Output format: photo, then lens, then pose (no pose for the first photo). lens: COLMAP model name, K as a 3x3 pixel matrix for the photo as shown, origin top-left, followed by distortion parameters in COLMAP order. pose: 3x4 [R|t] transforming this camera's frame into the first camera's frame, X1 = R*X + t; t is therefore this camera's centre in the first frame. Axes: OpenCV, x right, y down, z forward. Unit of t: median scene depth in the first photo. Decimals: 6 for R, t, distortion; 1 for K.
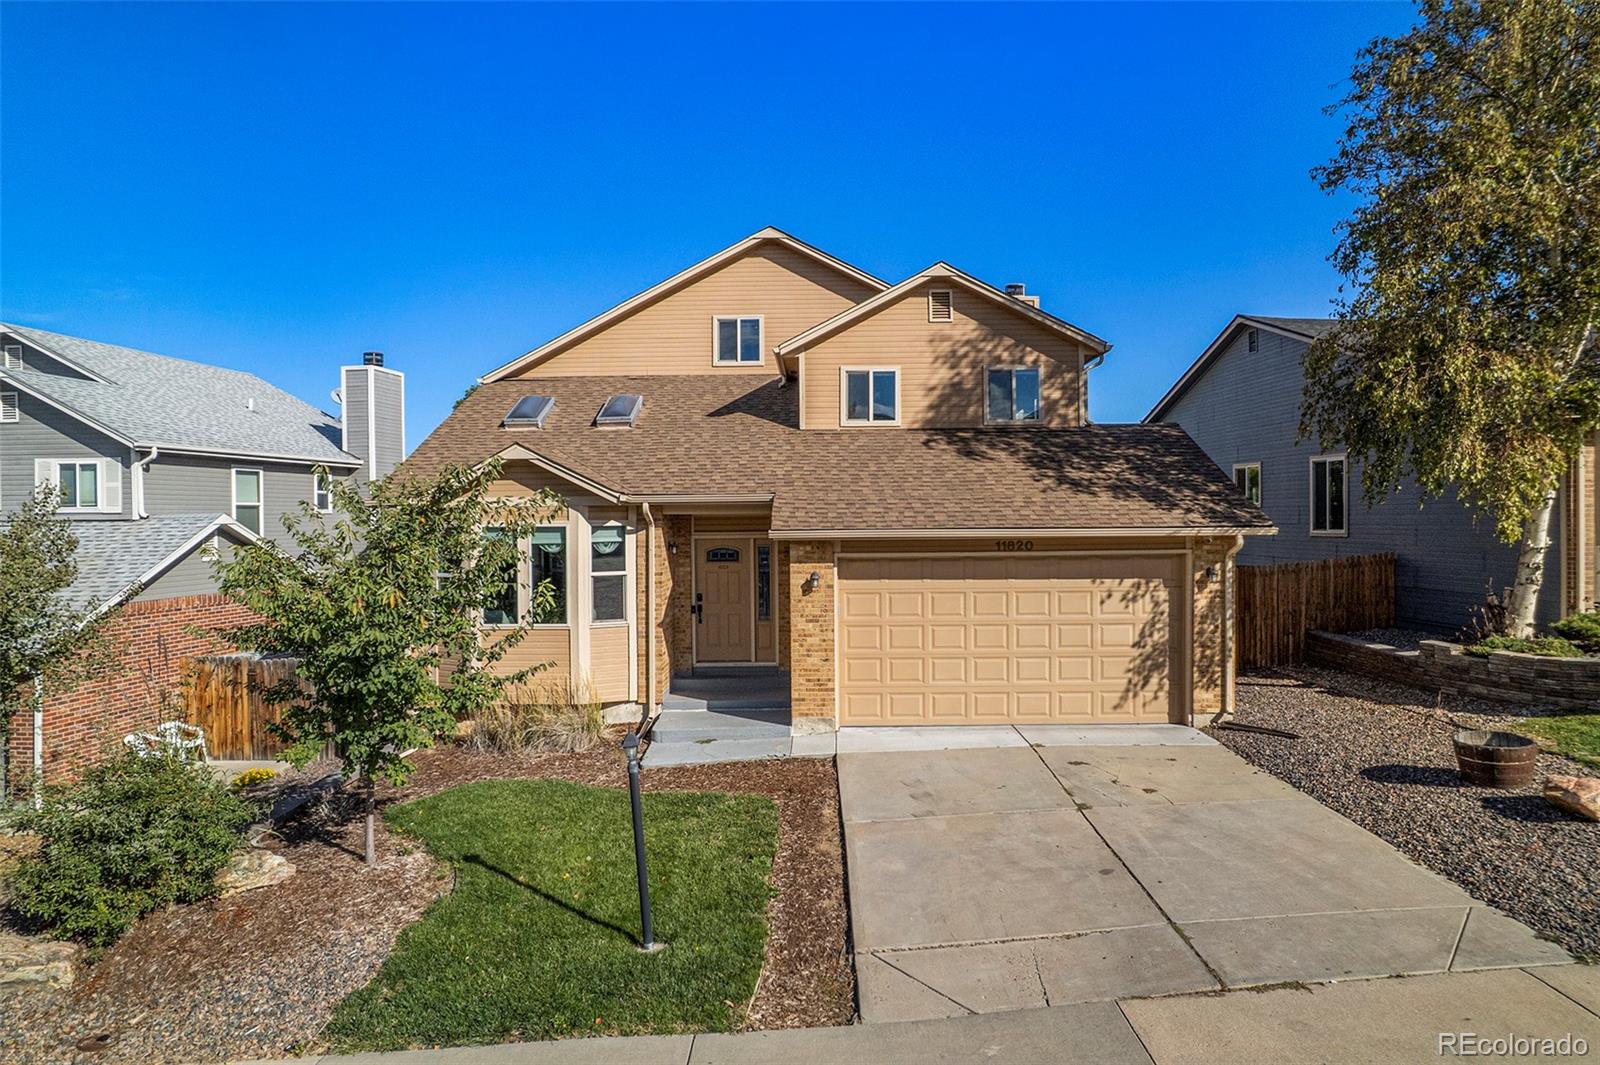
lens RADIAL K [[969.7, 0, 800.5], [0, 969.7, 526.0], [0, 0, 1]] dist [-0.009422, -0.000727]
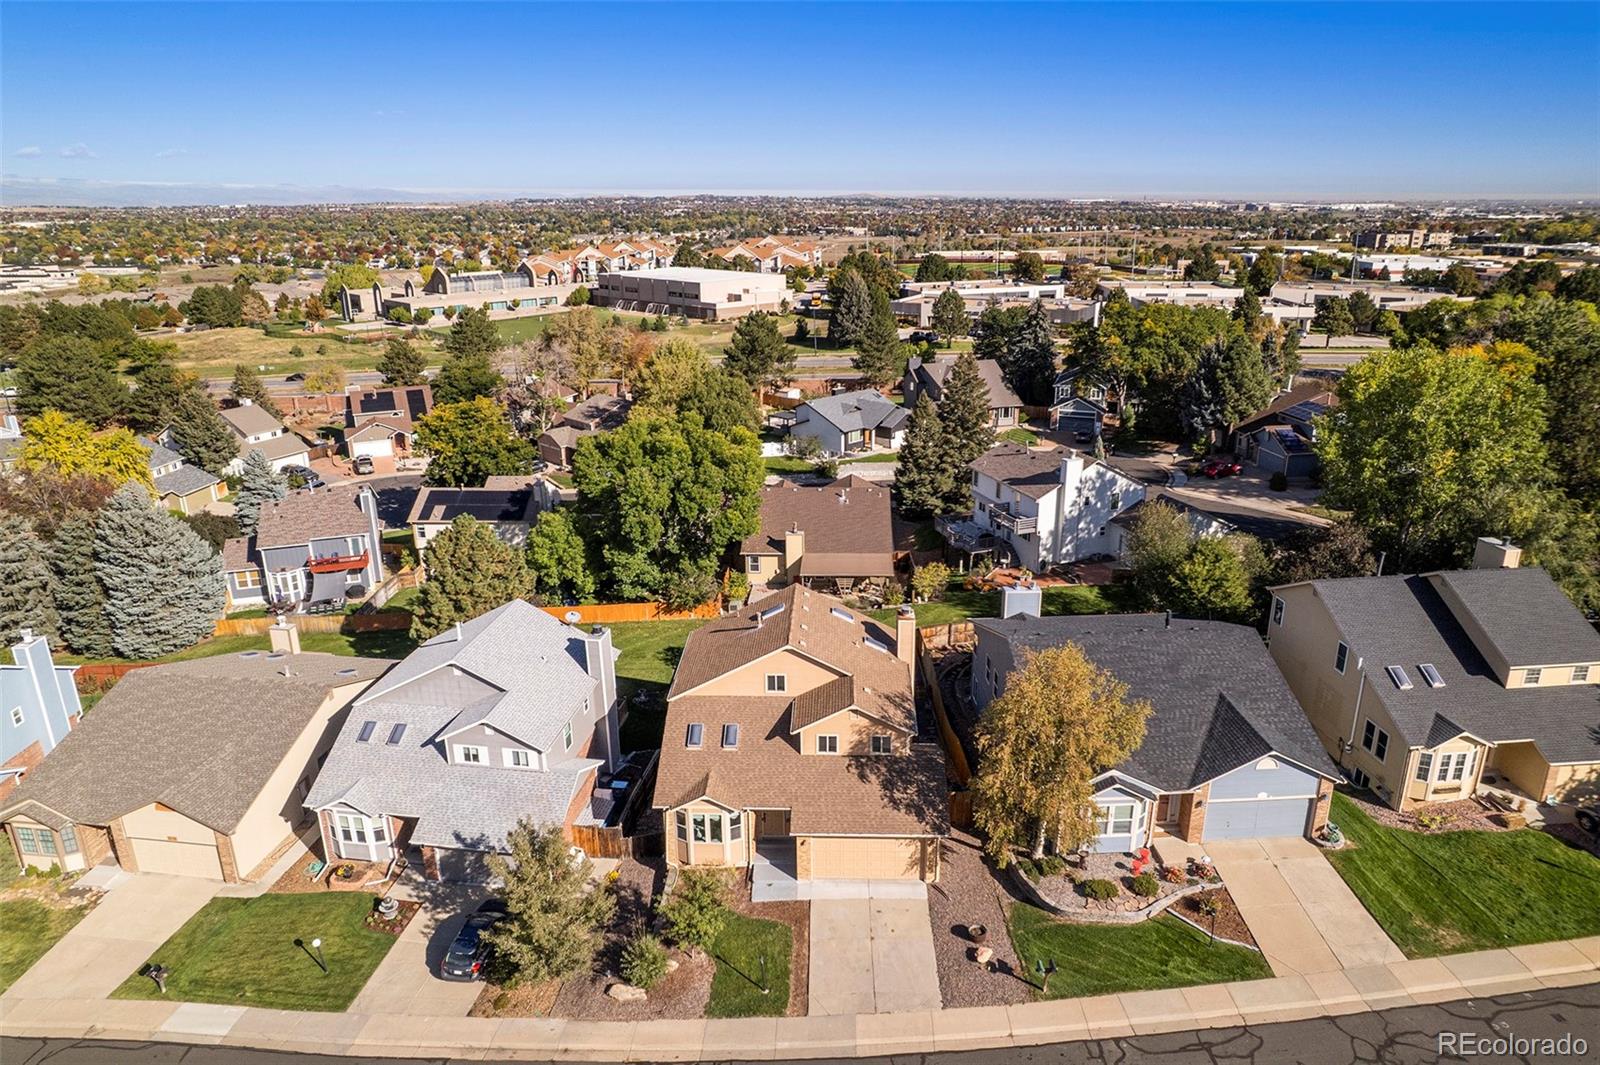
lens RADIAL K [[969.7, 0, 801.9], [0, 969.7, 534.8], [0, 0, 1]] dist [-0.009422, -0.000727]
pose [[0.999779, 0.000713, -0.021008, 0.064856], [0.006241, 0.944285, 0.329070, -1.754421], [0.020072, -0.329129, 0.944072, -1.482114]]
